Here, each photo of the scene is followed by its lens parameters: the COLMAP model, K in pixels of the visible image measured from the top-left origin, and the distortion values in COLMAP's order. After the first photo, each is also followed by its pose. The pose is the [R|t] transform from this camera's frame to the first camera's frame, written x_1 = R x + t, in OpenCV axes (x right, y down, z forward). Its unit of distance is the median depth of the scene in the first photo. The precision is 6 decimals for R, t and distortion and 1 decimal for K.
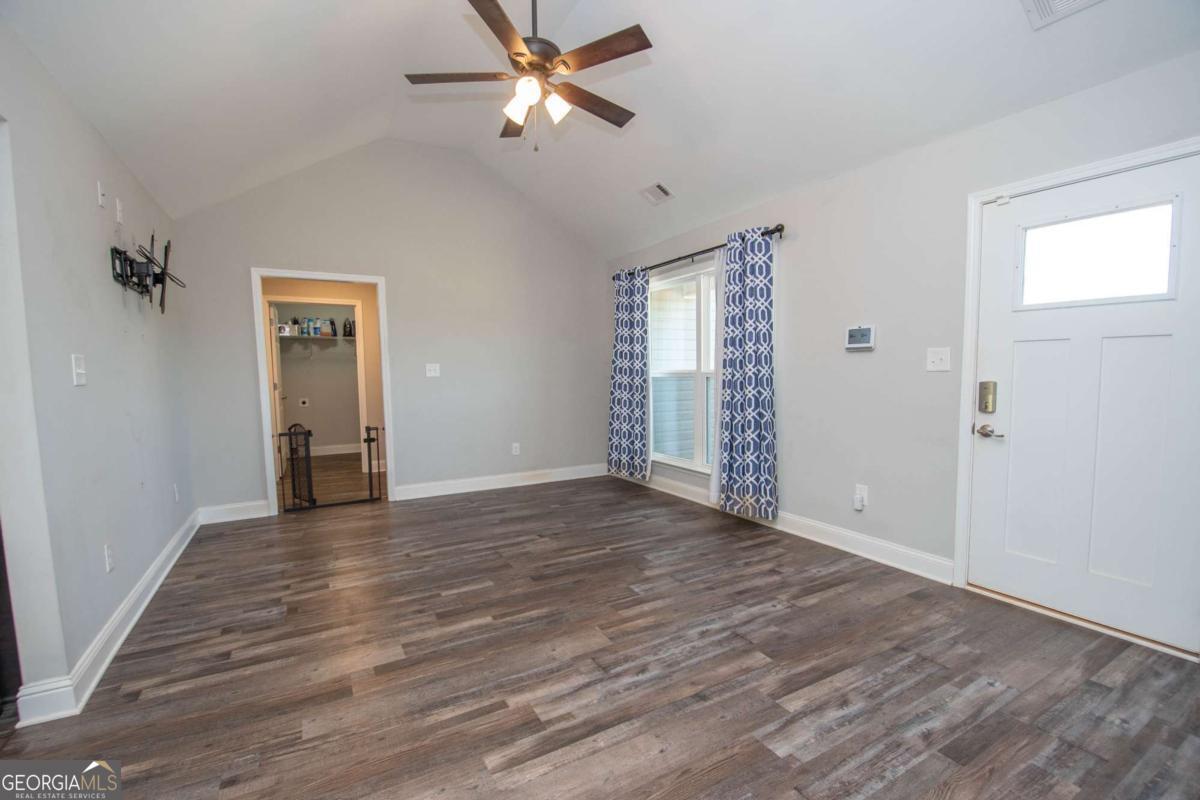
lens RADIAL K [[522.0, 0, 601.3], [0, 522.0, 423.0], [0, 0, 1]] dist [0.022792, -0.033506]
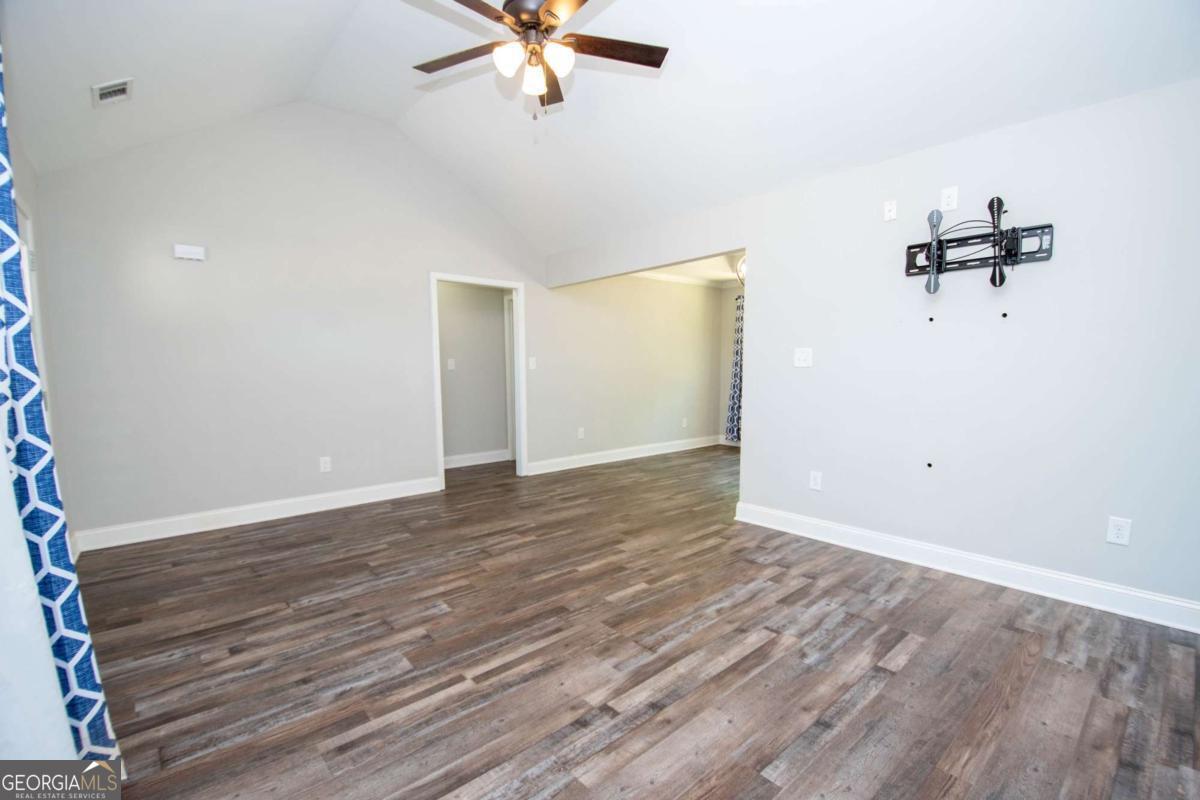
lens RADIAL K [[522.0, 0, 601.3], [0, 522.0, 423.0], [0, 0, 1]] dist [0.022792, -0.033506]
pose [[-0.978698, 0.044465, -0.200434, -0.031896], [0.001680, 0.977968, 0.208749, -0.184375], [0.205300, 0.203966, -0.957210, 1.860913]]
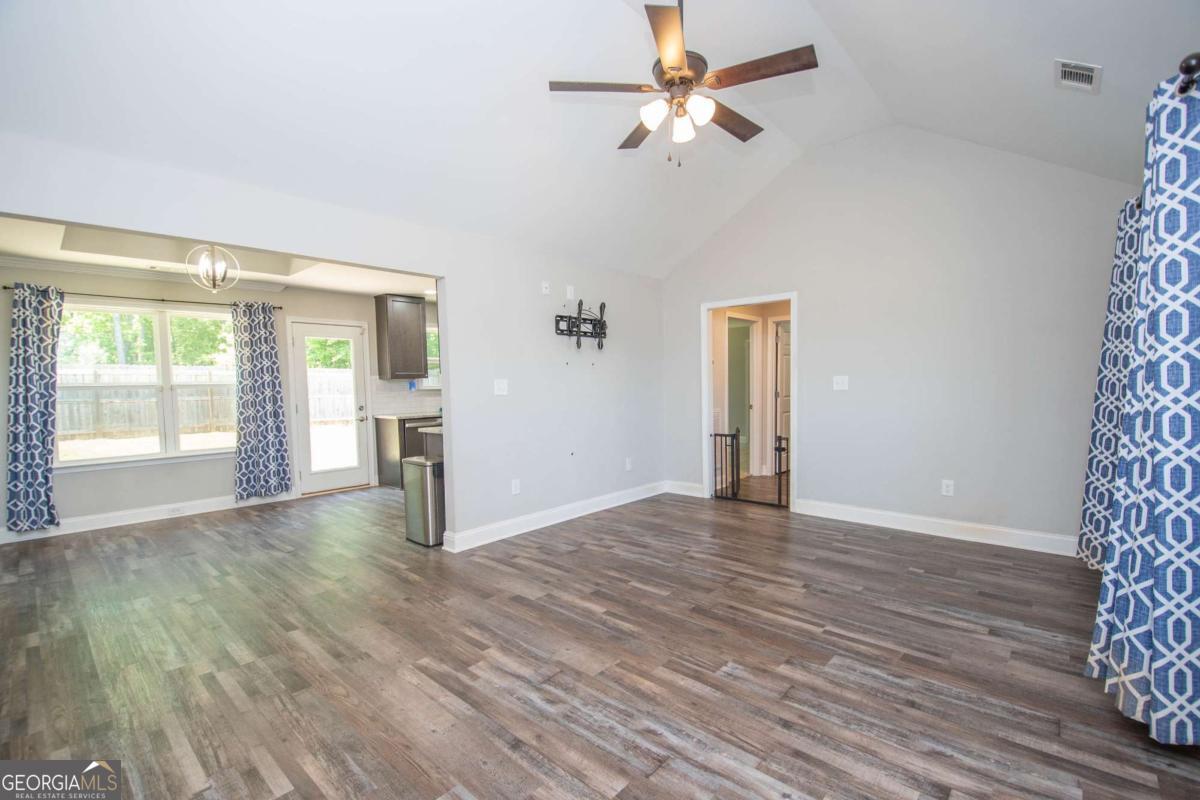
lens RADIAL K [[522.0, 0, 601.3], [0, 522.0, 423.0], [0, 0, 1]] dist [0.022792, -0.033506]
pose [[0.320281, 0.081221, -0.943834, 0.729129], [-0.084290, 0.994809, 0.057004, -0.083676], [0.943565, 0.061298, 0.325465, 0.535350]]
